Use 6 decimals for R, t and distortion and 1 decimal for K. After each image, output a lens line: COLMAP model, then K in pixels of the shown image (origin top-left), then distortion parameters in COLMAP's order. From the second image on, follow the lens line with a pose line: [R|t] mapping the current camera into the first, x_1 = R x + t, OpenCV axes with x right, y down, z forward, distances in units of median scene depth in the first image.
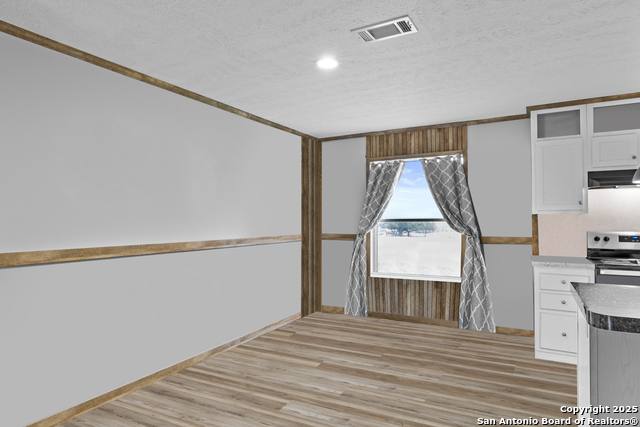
lens RADIAL K [[383.7, 0, 319.1], [0, 383.7, 215.3], [0, 0, 1]] dist [0.001205, 0.001921]
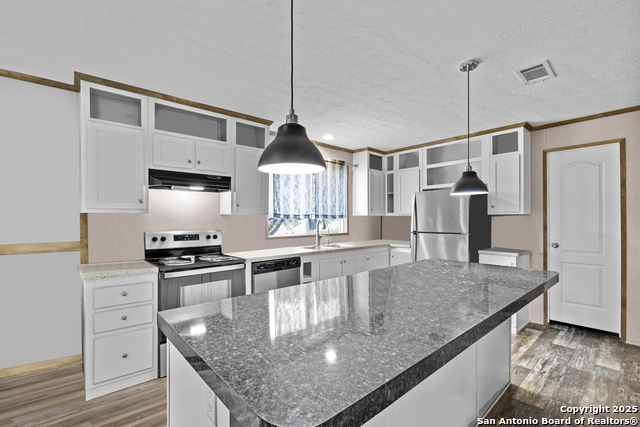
lens RADIAL K [[289.1, 0, 319.7], [0, 289.1, 219.6], [0, 0, 1]] dist [-0.008307, 0.000924]
pose [[0.335824, 0.004113, 0.941916, 0.144825], [-0.007345, 0.999971, -0.001748, 0.007533], [-0.941896, -0.006331, 0.335845, 0.301867]]
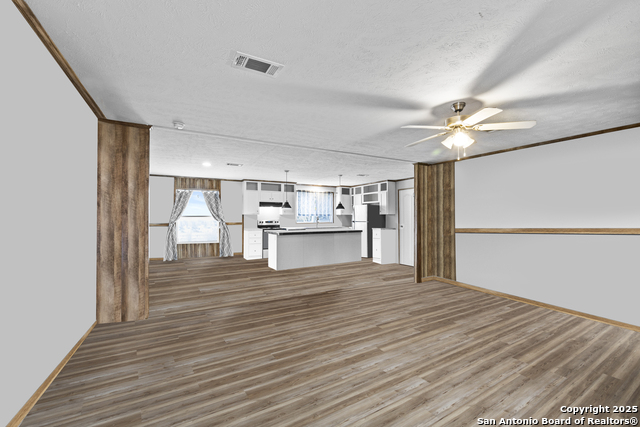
lens RADIAL K [[272.7, 0, 321.4], [0, 272.7, 209.4], [0, 0, 1]] dist [-0.001586, 0.000289]
pose [[0.533247, 0.026929, 0.845531, -0.826680], [-0.007870, 0.999608, -0.026873, 0.009068], [-0.845923, 0.007676, 0.533250, -0.582517]]
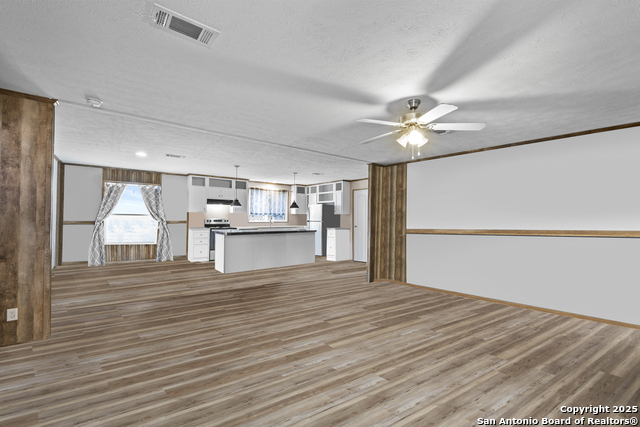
lens RADIAL K [[272.7, 0, 321.0], [0, 272.7, 212.6], [0, 0, 1]] dist [-0.001586, 0.000289]
pose [[0.395324, 0.022836, 0.918258, -0.763101], [-0.019409, 0.999675, -0.016505, 0.010962], [-0.918337, -0.011297, 0.395638, -0.568615]]
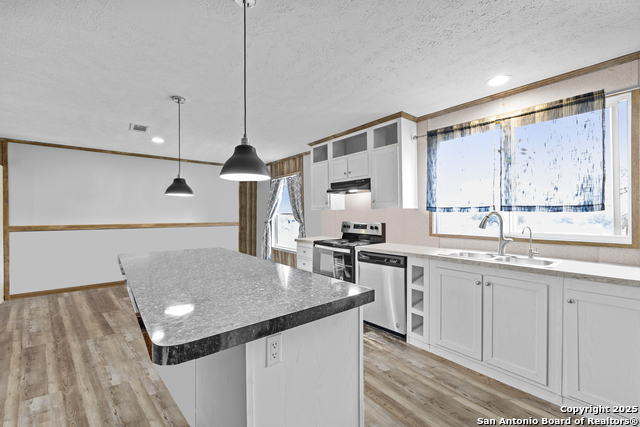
lens RADIAL K [[272.7, 0, 313.2], [0, 272.7, 210.4], [0, 0, 1]] dist [-0.001586, 0.000289]
pose [[0.923280, -0.004031, -0.384108, 0.868522], [0.004231, 0.999991, -0.000326, -0.002102], [0.384105, -0.001324, 0.923288, -0.042753]]
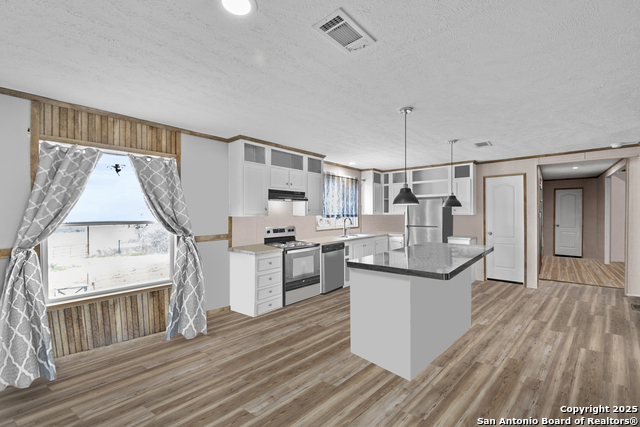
lens RADIAL K [[272.7, 0, 320.3], [0, 272.7, 214.0], [0, 0, 1]] dist [-0.001586, 0.000289]
pose [[0.199209, 0.001729, 0.979955, -0.274892], [-0.006169, 0.999981, -0.000510, -0.011546], [-0.979938, -0.005944, 0.199216, 0.471977]]
